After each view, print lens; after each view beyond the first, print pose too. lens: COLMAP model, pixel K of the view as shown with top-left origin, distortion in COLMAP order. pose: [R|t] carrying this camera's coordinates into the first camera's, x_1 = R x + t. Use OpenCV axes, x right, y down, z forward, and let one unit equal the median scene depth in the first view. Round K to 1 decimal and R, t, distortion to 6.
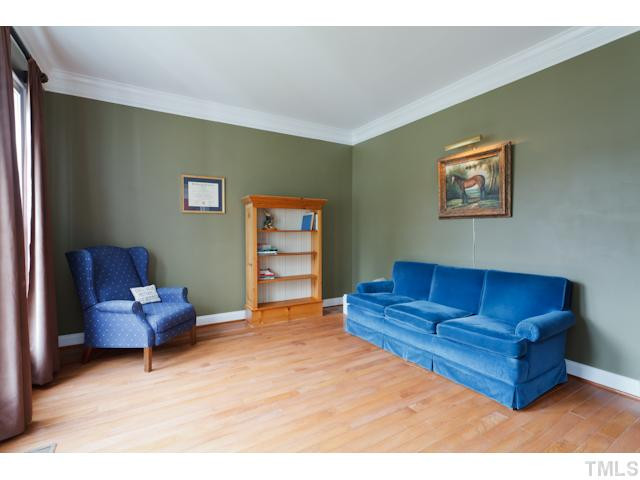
lens RADIAL K [[305.1, 0, 322.8], [0, 305.1, 237.6], [0, 0, 1]] dist [0.012623, 0.001080]
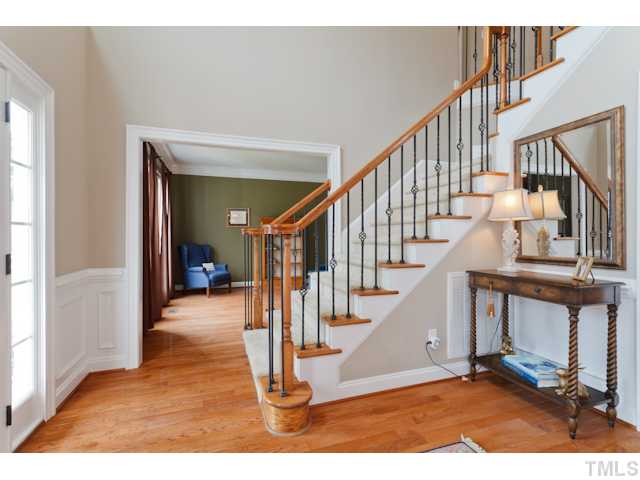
lens RADIAL K [[305.1, 0, 318.5], [0, 305.1, 239.4], [0, 0, 1]] dist [0.012623, 0.001080]
pose [[0.973461, 0.000614, -0.228853, 0.665944], [-0.003608, 0.999913, -0.012666, 0.022891], [0.228825, 0.013156, 0.973379, -0.916139]]
